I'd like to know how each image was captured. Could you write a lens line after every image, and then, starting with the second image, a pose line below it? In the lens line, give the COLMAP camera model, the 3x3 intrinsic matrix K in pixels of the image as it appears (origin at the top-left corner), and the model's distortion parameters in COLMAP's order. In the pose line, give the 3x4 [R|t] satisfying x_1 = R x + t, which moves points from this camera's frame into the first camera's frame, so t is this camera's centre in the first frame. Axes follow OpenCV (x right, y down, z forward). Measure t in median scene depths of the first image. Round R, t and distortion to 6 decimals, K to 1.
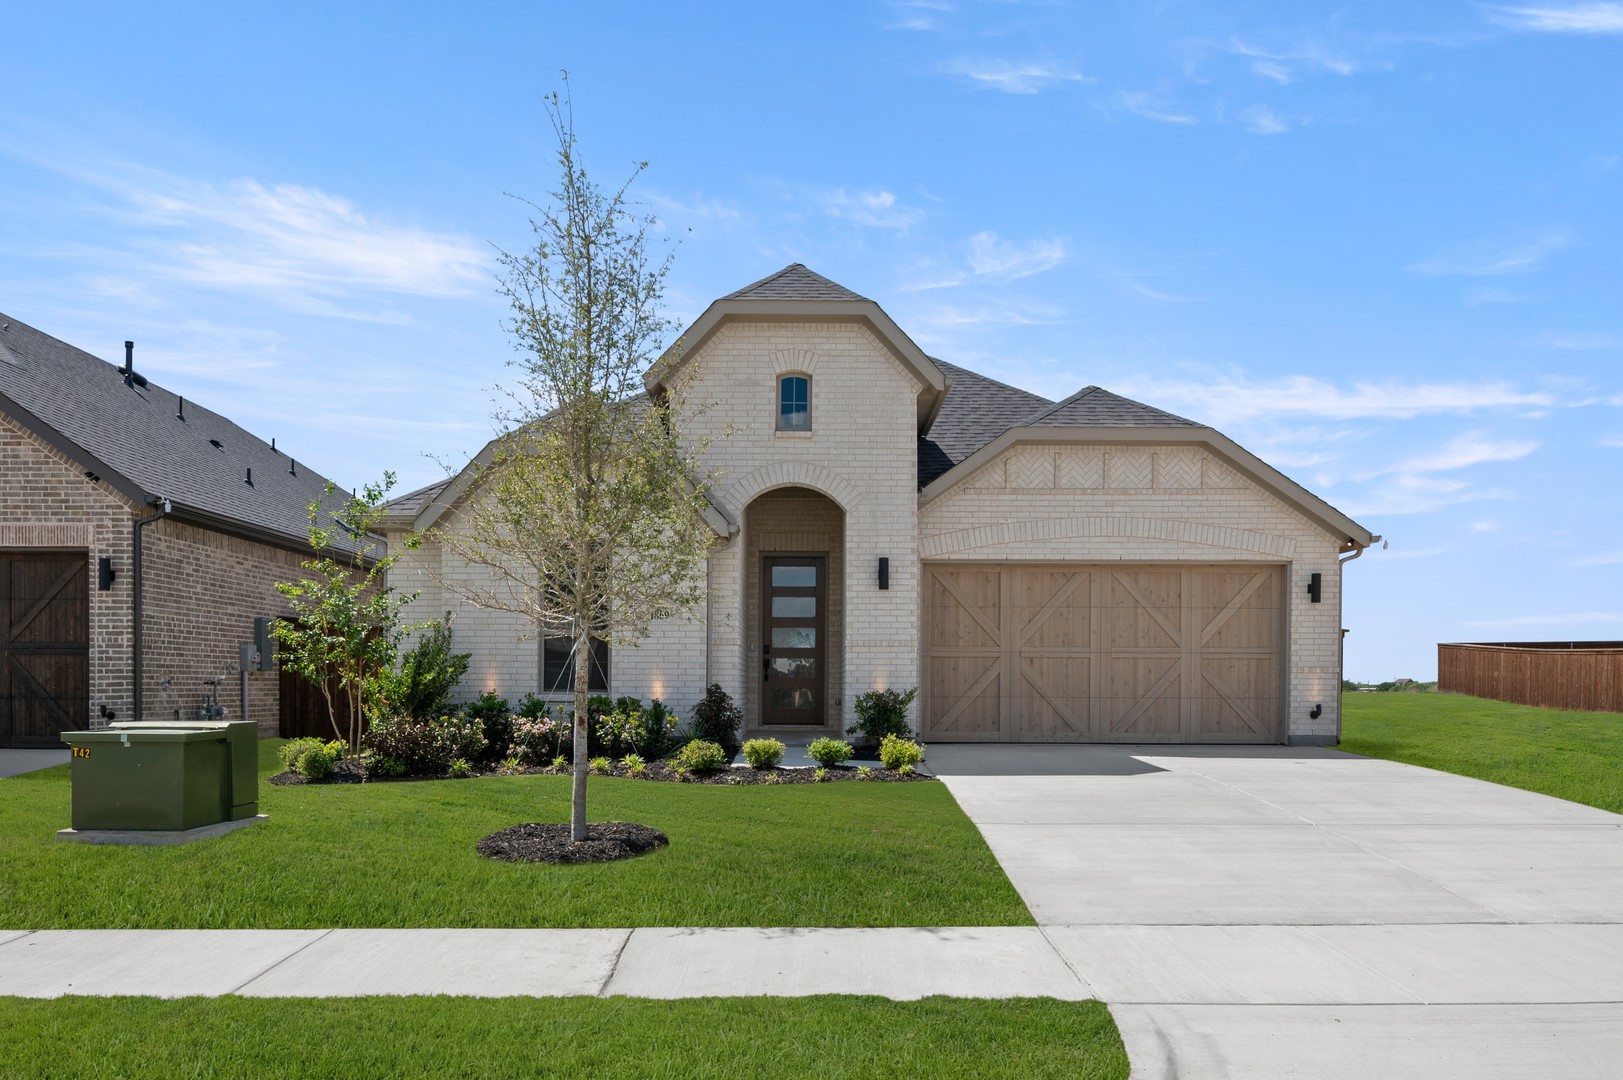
lens RADIAL K [[955.1, 0, 811.3], [0, 955.1, 548.1], [0, 0, 1]] dist [-0.001459, 0.000171]
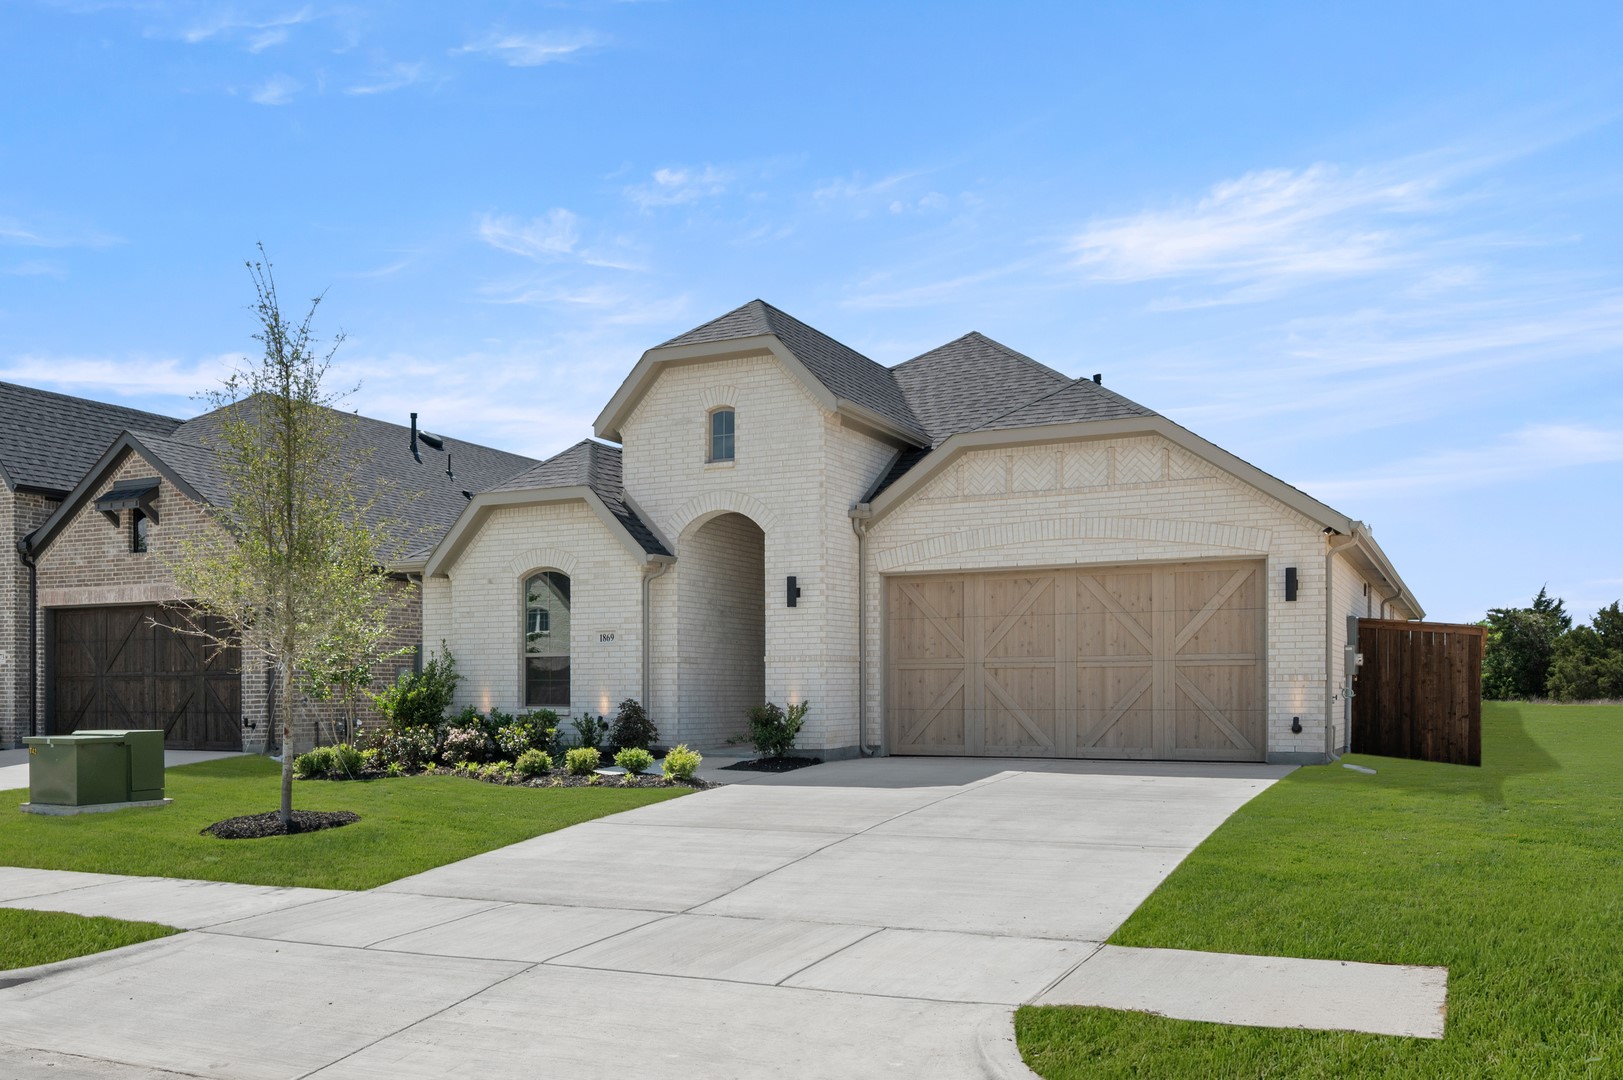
lens RADIAL K [[1004.8, 0, 811.4], [0, 1004.8, 531.4], [0, 0, 1]] dist [-0.003148, 0.000395]
pose [[0.935991, -0.064388, -0.346086, 0.438923], [0.057643, 0.997894, -0.029759, -0.004822], [0.347273, 0.007905, 0.937731, -0.022353]]
